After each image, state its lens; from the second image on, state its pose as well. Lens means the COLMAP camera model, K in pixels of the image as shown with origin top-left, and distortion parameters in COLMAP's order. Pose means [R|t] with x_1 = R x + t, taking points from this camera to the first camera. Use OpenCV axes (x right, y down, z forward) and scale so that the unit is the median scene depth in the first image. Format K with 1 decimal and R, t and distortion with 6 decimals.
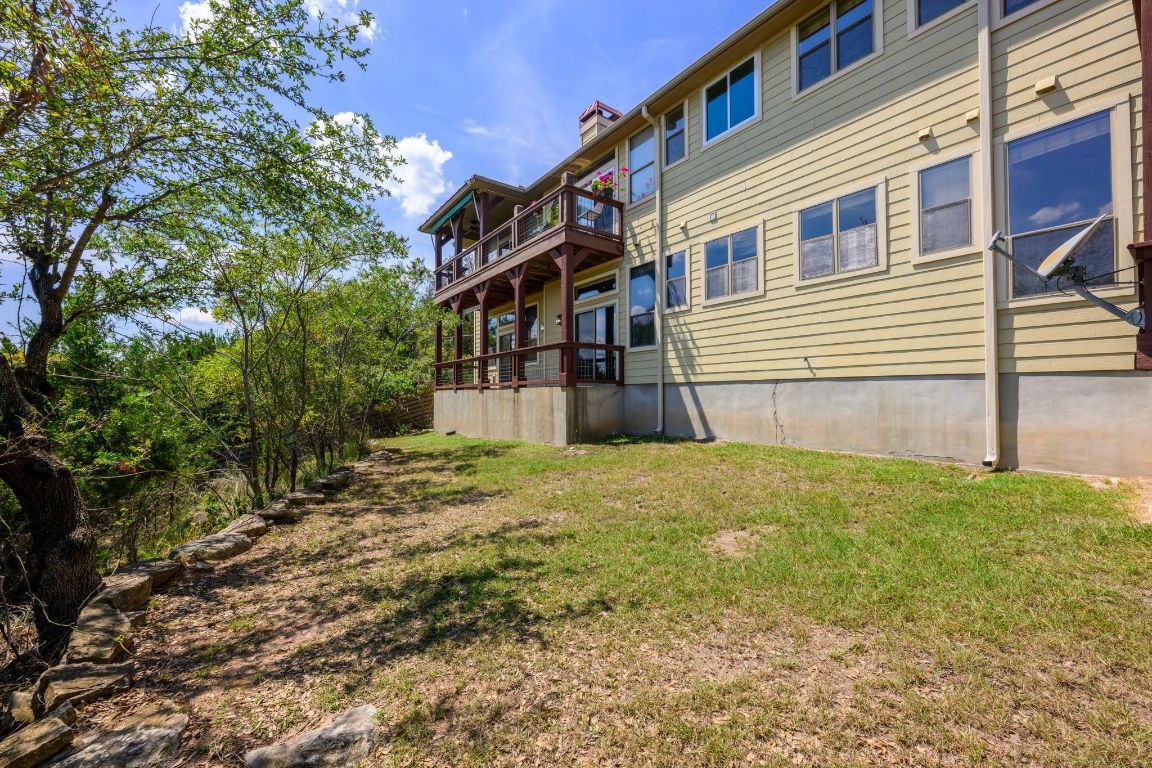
lens RADIAL K [[463.2, 0, 576.3], [0, 463.2, 388.4], [0, 0, 1]] dist [-0.002115, 0.001879]
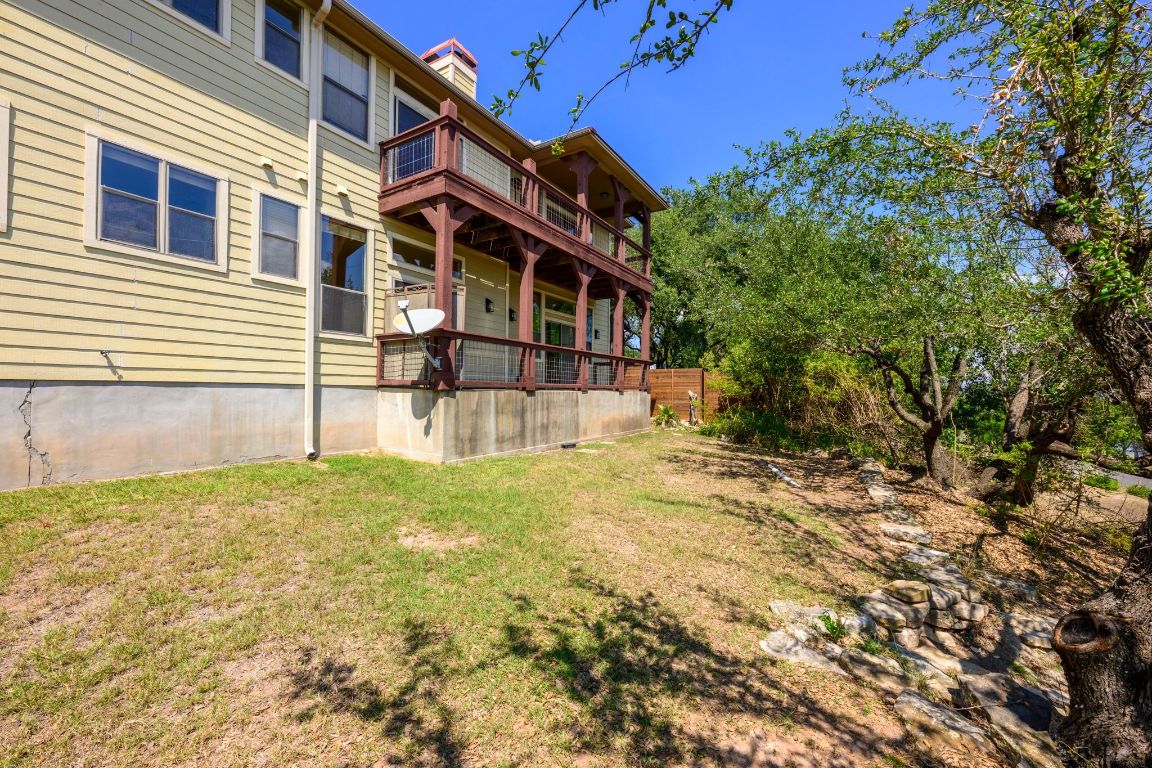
lens RADIAL K [[463.2, 0, 576.2], [0, 463.2, 384.7], [0, 0, 1]] dist [-0.002115, 0.001879]
pose [[-0.389918, 0.008421, 0.920811, -0.584269], [-0.022200, 0.999582, -0.018542, -0.024789], [-0.920582, -0.027672, -0.389568, 0.811129]]
